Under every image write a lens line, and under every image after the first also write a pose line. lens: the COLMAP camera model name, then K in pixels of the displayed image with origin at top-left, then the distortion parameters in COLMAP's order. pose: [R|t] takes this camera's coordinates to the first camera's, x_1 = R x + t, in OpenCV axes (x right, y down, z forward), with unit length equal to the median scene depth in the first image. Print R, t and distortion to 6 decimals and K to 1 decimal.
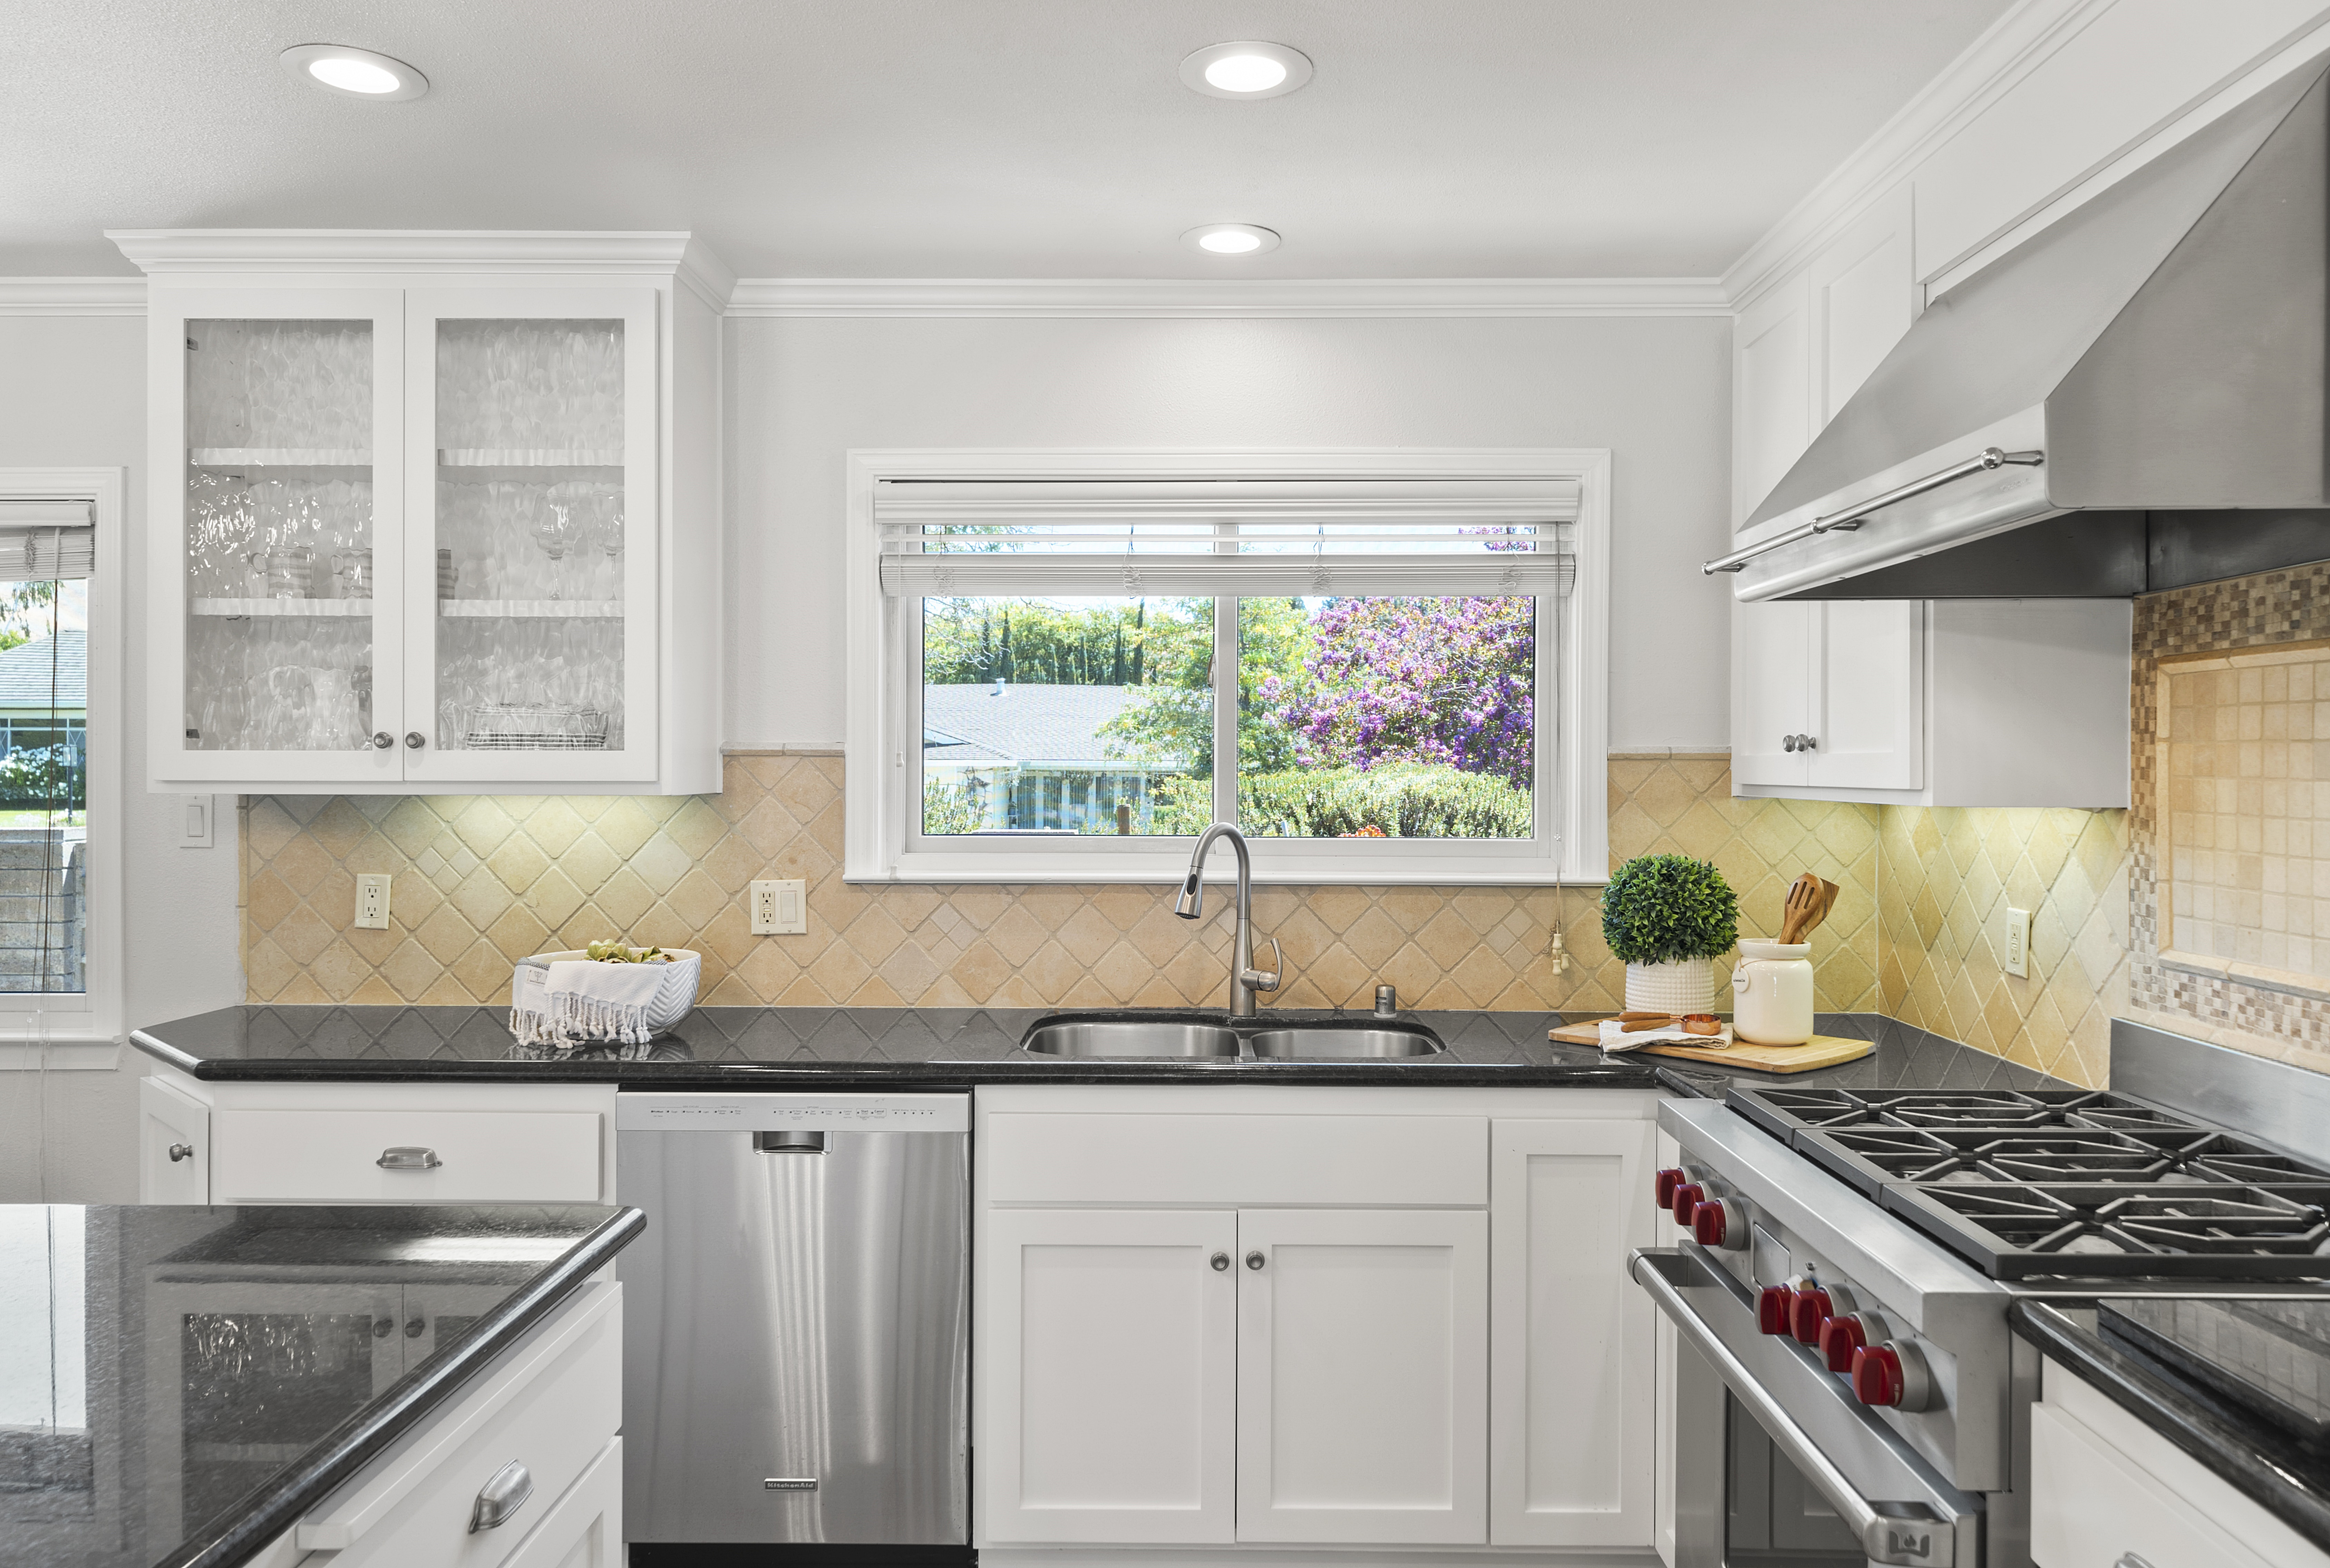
lens RADIAL K [[1625.1, 0, 1176.8], [0, 1625.1, 776.0], [0, 0, 1]] dist [-0.002890, 0.001666]
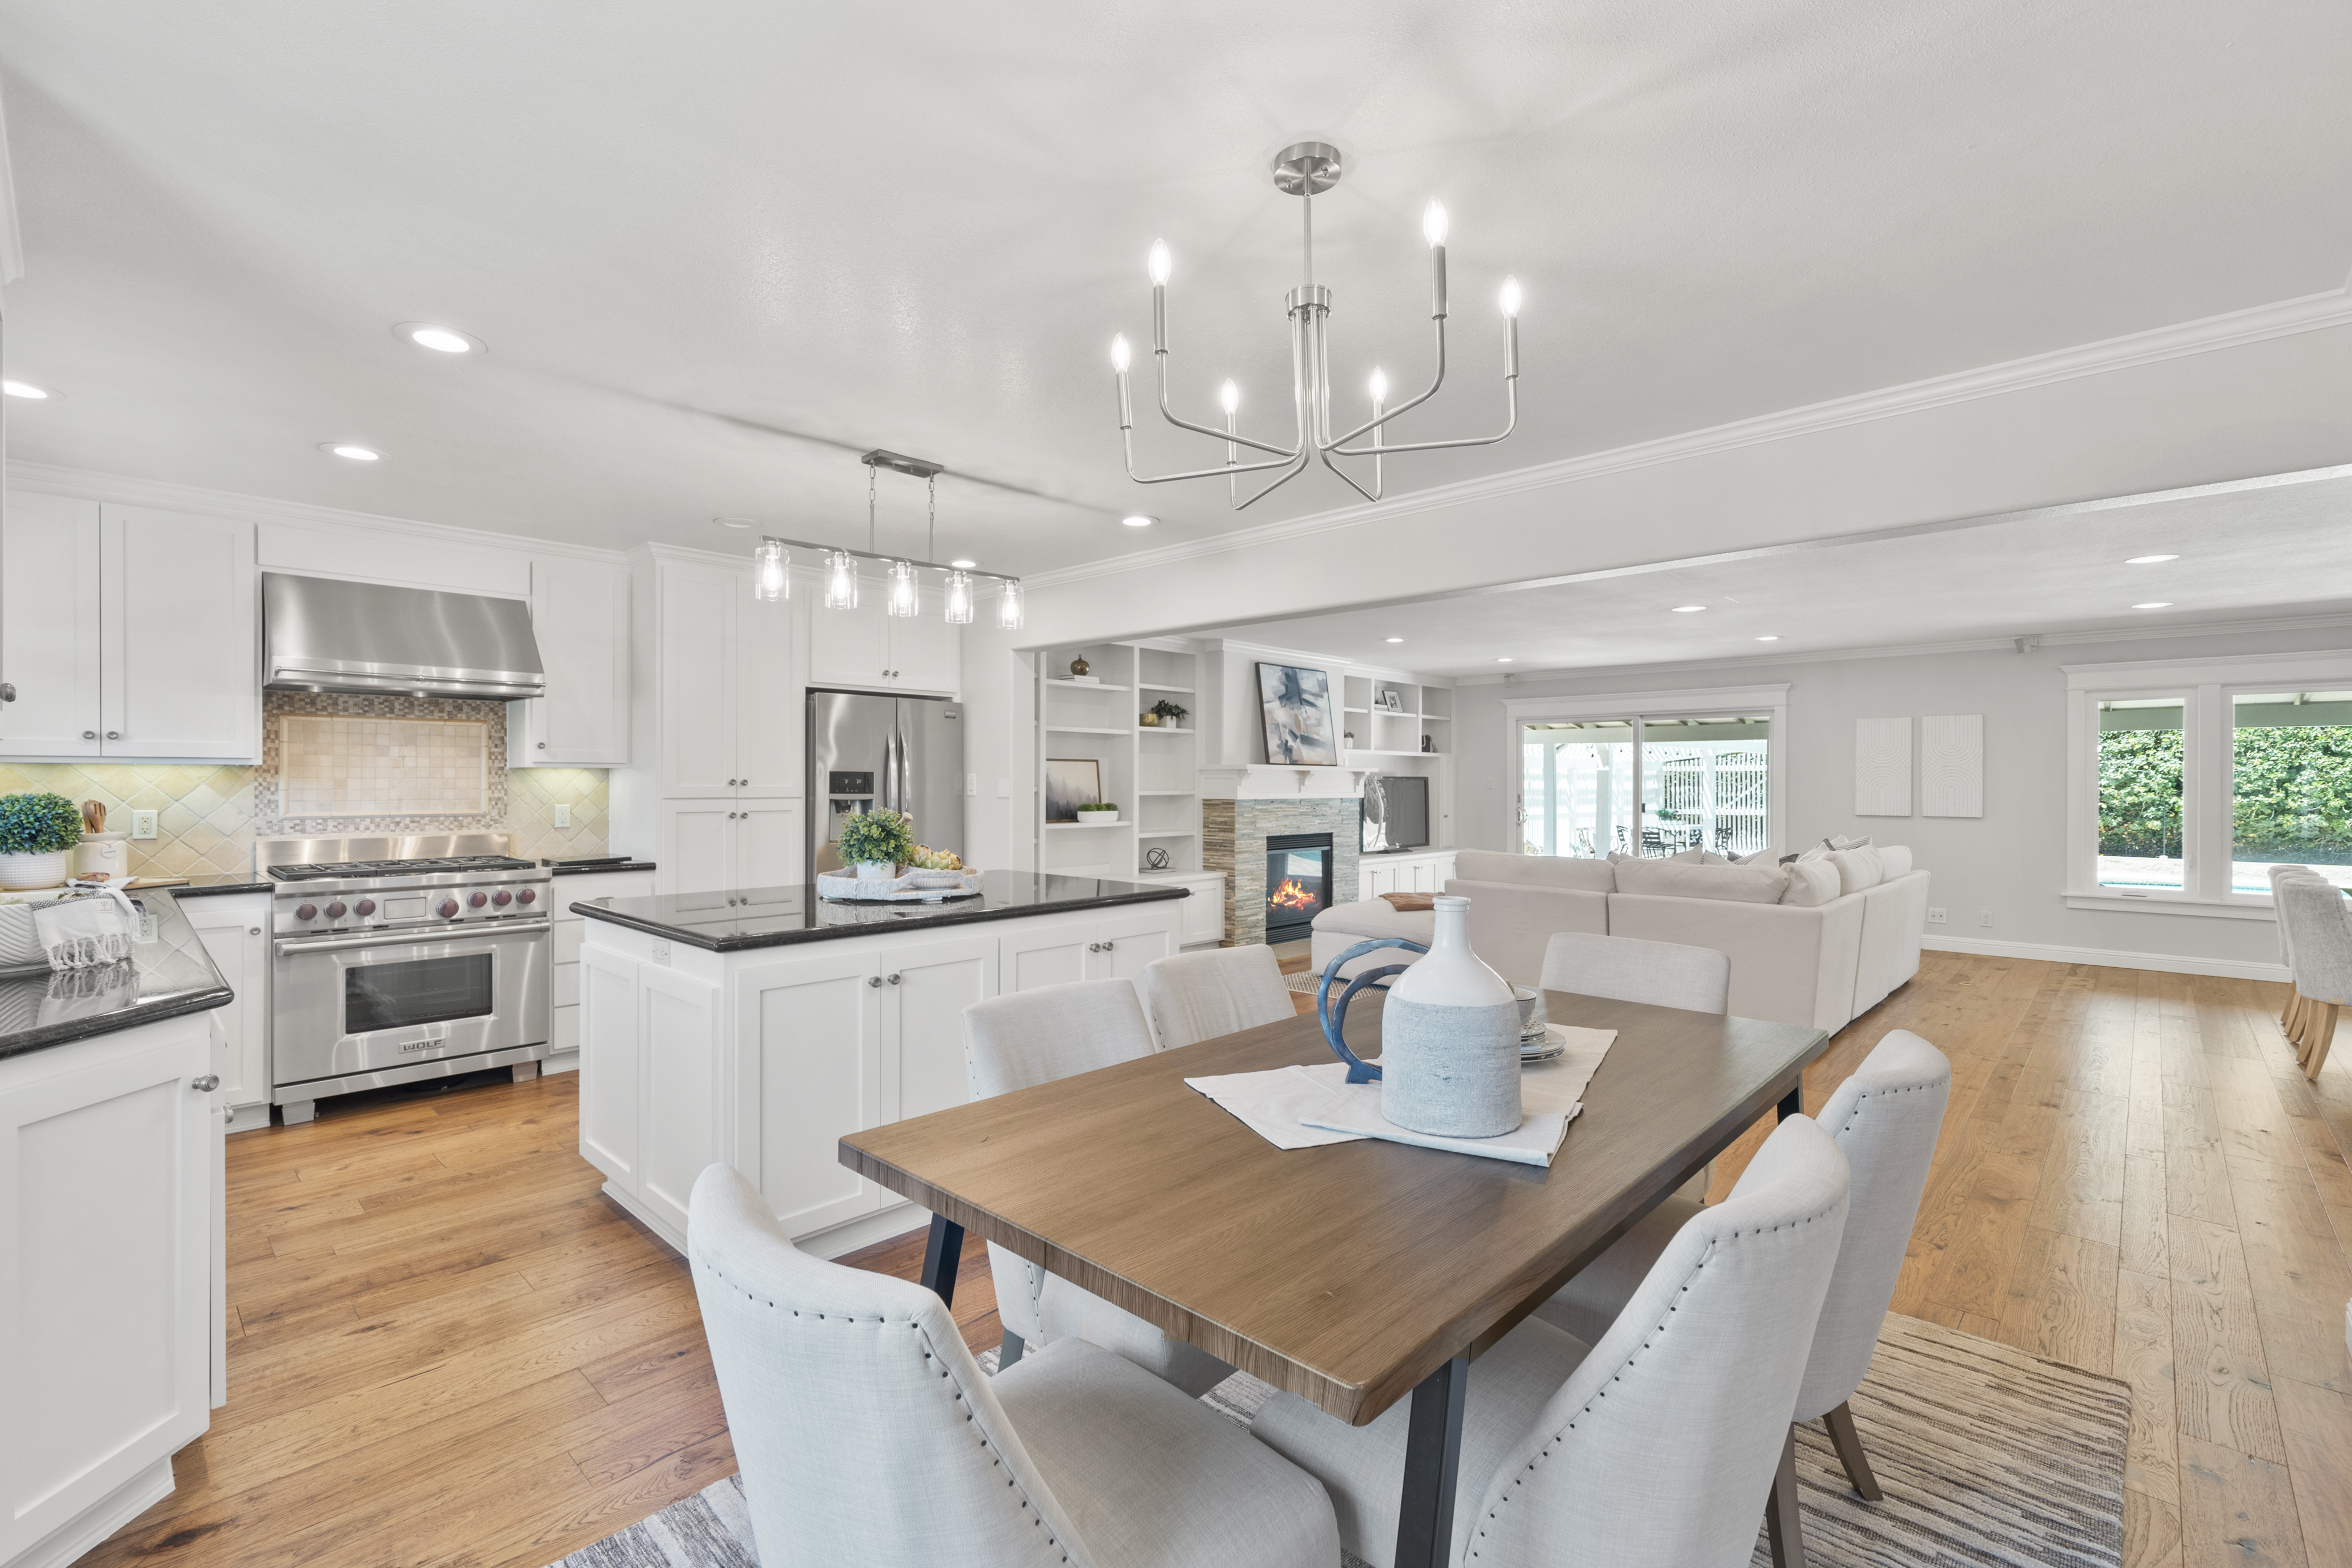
lens RADIAL K [[1026.3, 0, 1163.9], [0, 1026.3, 776.6], [0, 0, 1]] dist [-0.002616, -0.000686]
pose [[-0.730838, -0.005340, 0.682530, -1.303345], [-0.001625, 0.999980, 0.006084, 0.019521], [-0.682549, 0.003337, -0.730832, 0.910089]]
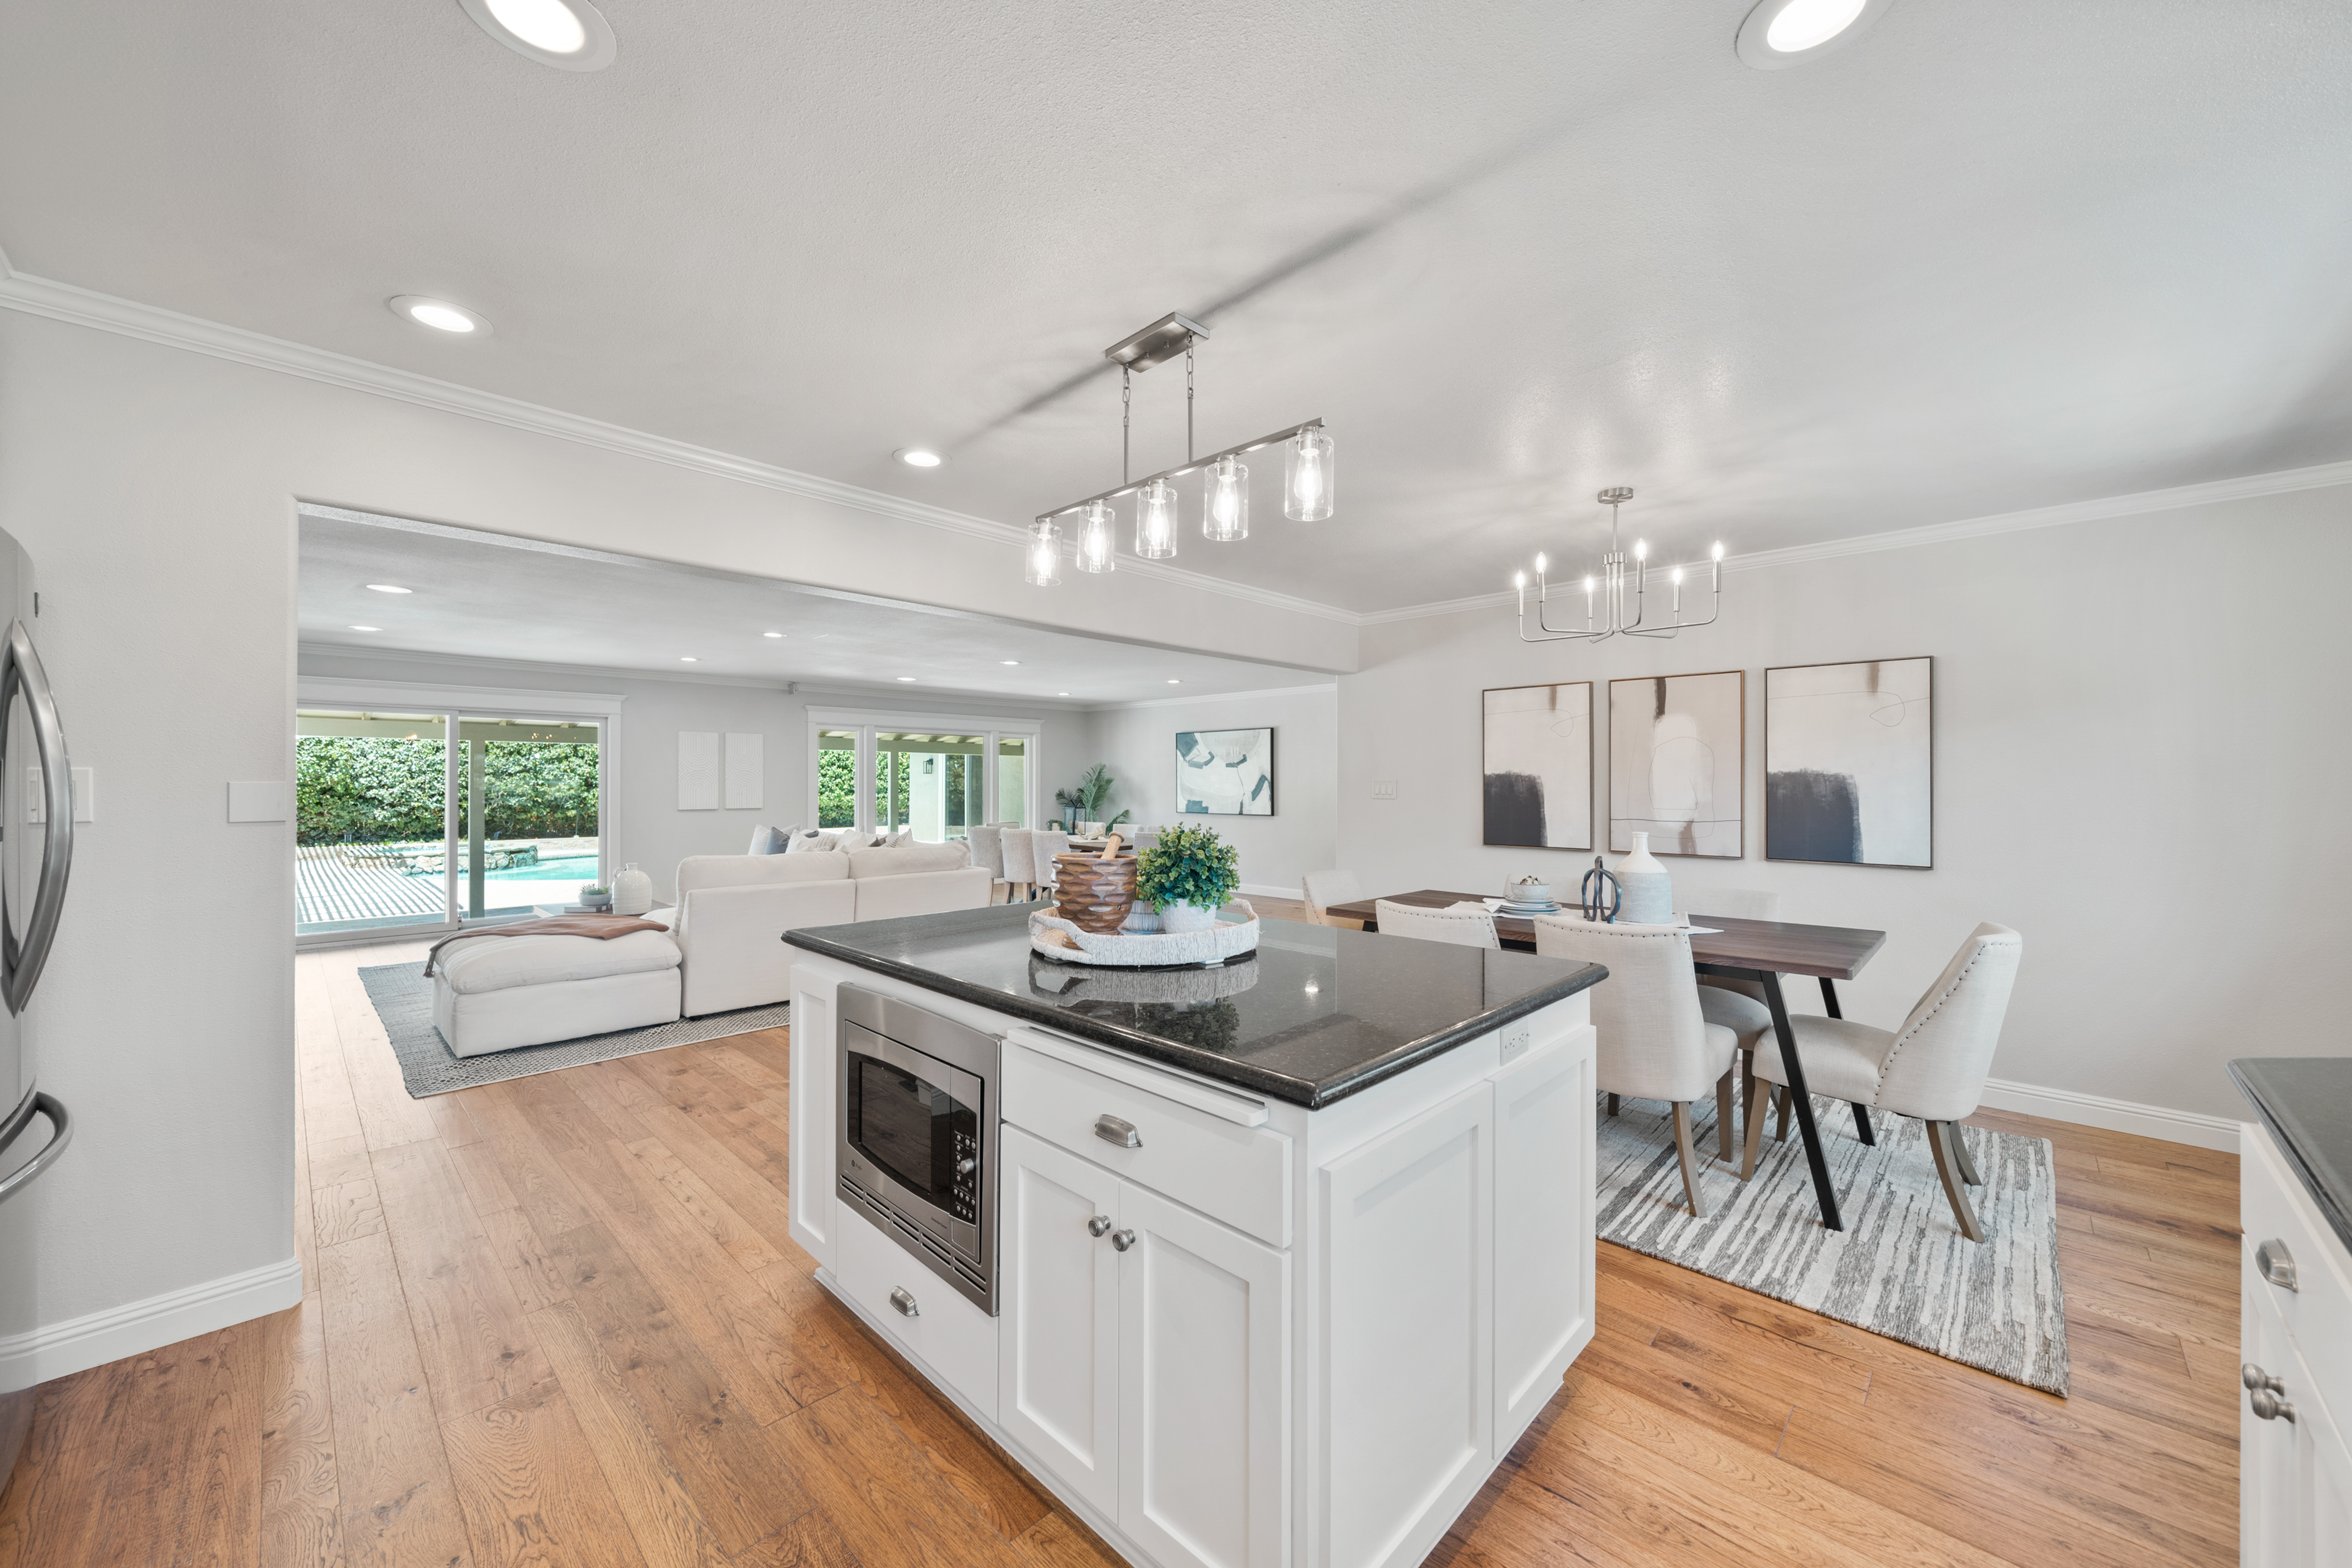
lens RADIAL K [[880.6, 0, 1166.7], [0, 880.6, 777.0], [0, 0, 1]] dist [-0.005135, -0.000518]
pose [[-0.693011, -0.011118, -0.720841, 0.106378], [-0.010728, 0.999929, -0.005109, 0.025854], [0.720847, 0.004192, -0.693081, 0.772712]]
